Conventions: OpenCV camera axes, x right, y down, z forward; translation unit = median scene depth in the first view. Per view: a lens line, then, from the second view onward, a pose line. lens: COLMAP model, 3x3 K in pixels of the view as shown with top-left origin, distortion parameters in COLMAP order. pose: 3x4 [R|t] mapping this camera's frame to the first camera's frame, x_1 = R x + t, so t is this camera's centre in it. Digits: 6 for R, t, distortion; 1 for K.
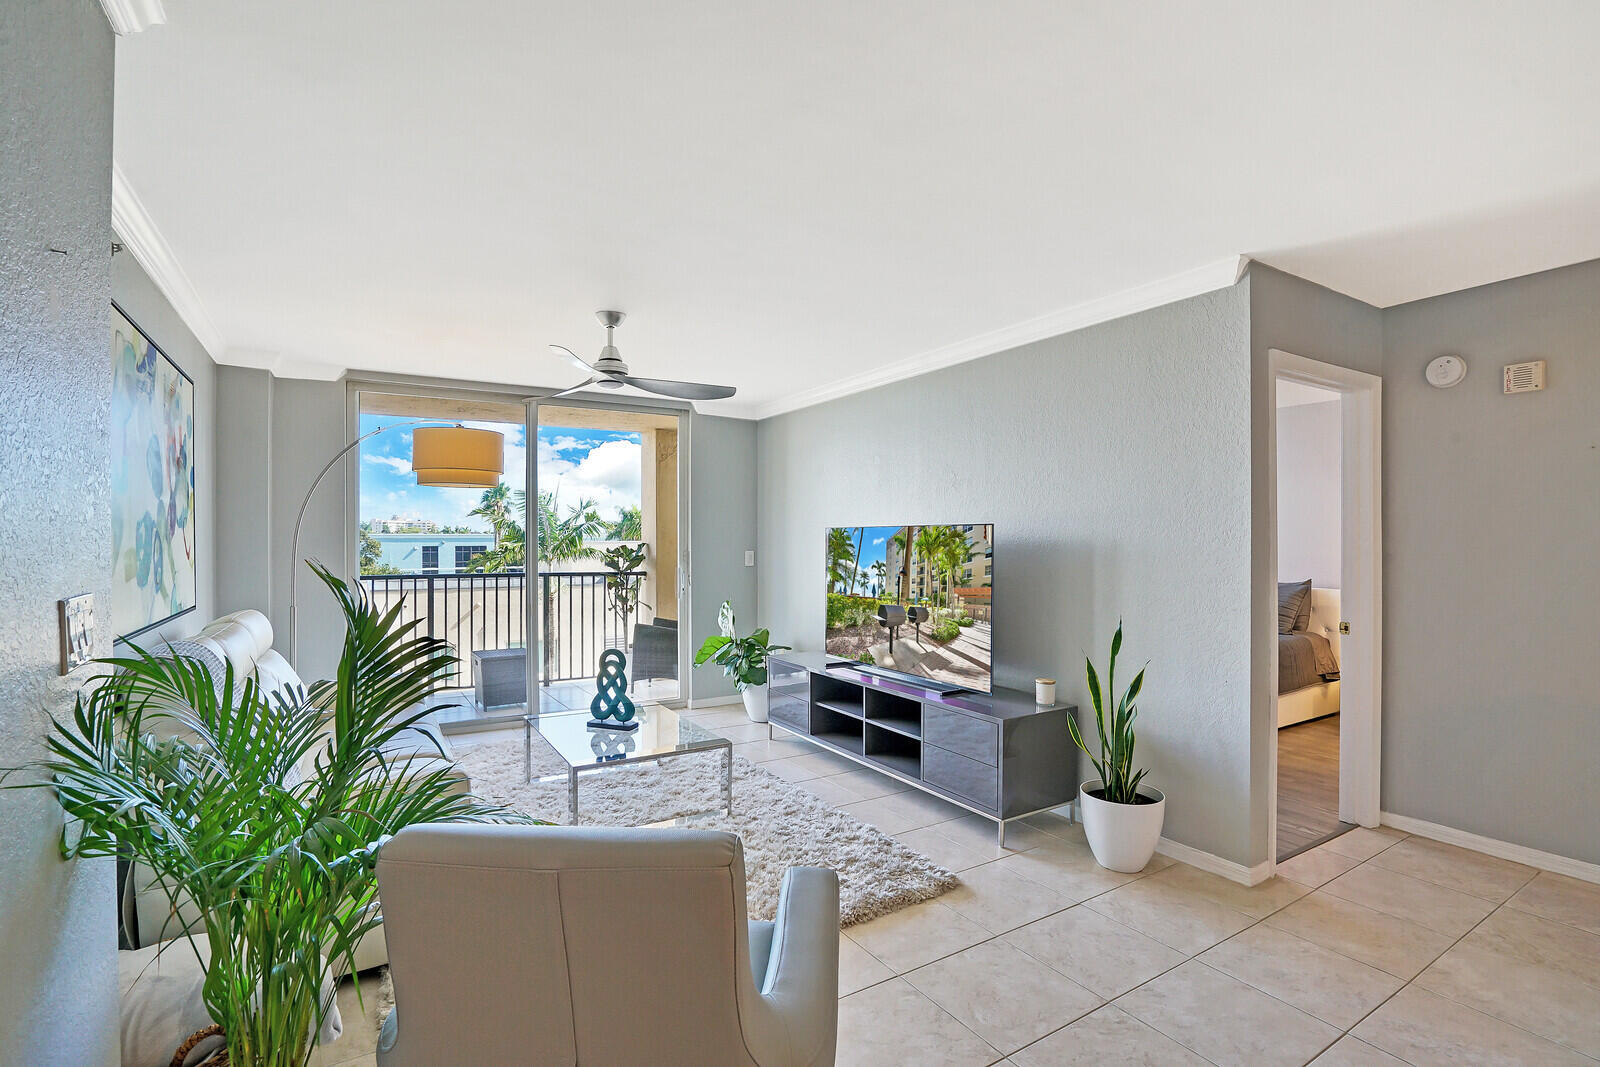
lens RADIAL K [[744.5, 0, 786.0], [0, 744.5, 549.9], [0, 0, 1]] dist [-0.002878, 0.001330]
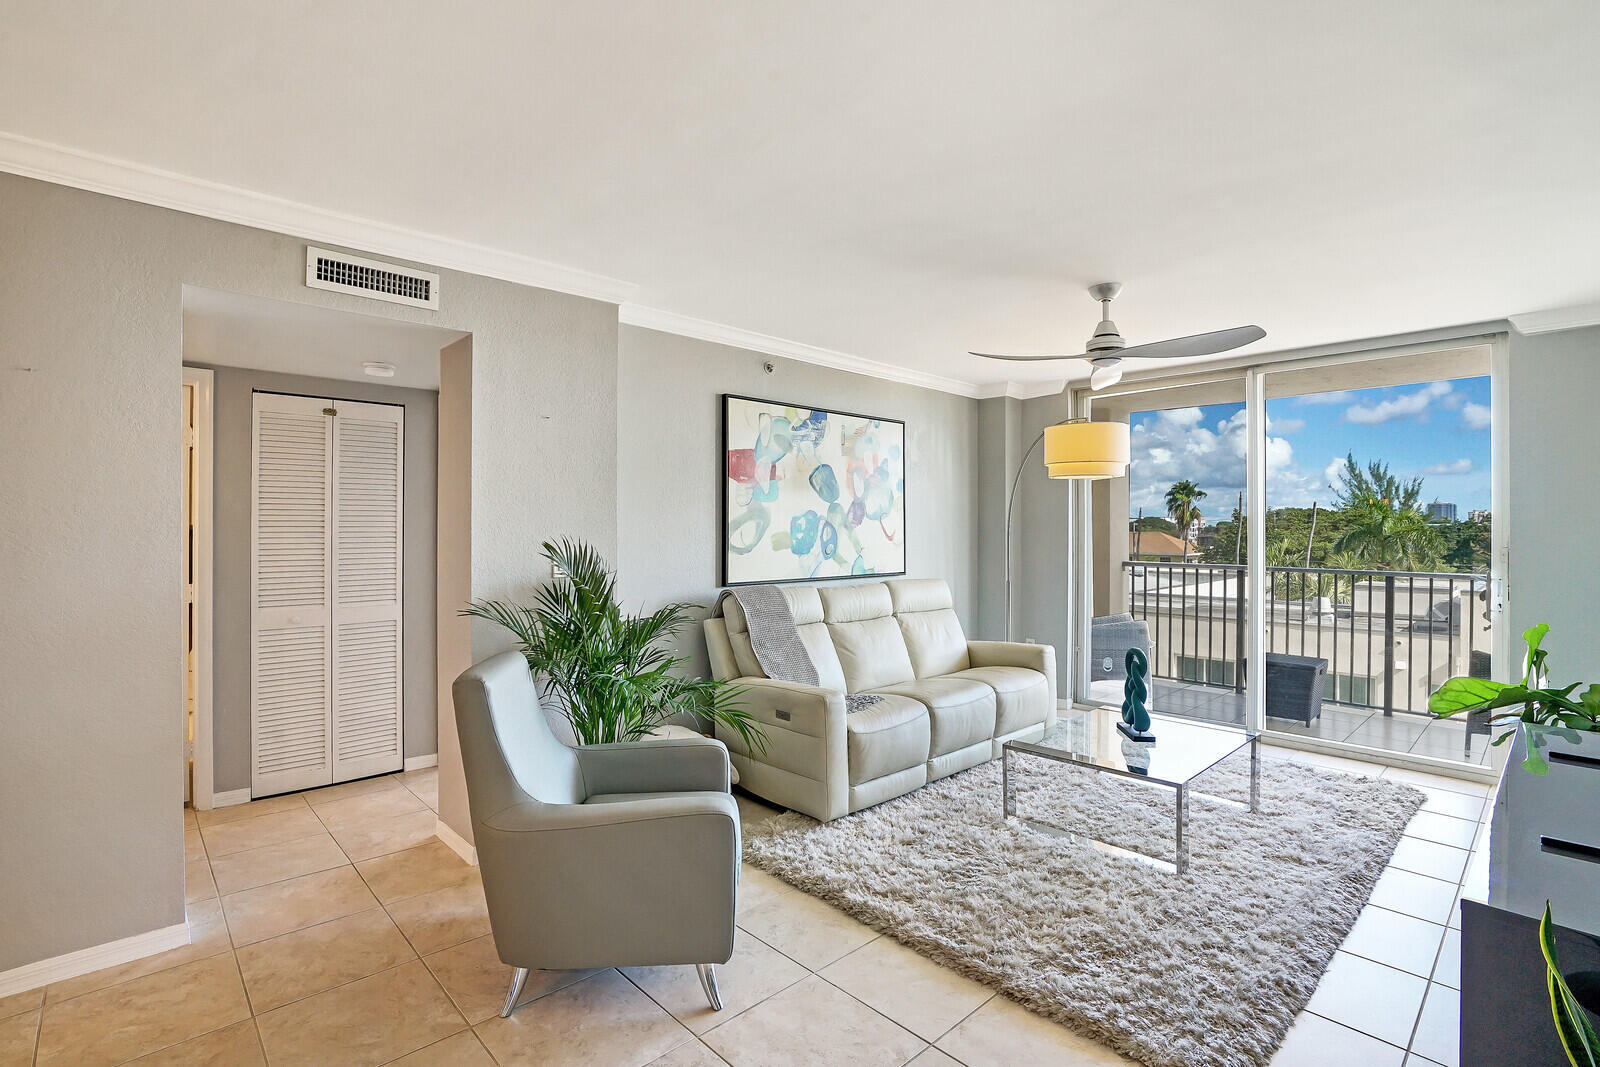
lens RADIAL K [[744.5, 0, 800.6], [0, 744.5, 529.4], [0, 0, 1]] dist [-0.002878, 0.001330]
pose [[0.265269, 0.002675, -0.964171, 0.849332], [-0.018780, 0.999821, -0.002393, -0.002887], [0.963992, 0.018742, 0.265272, 0.578220]]
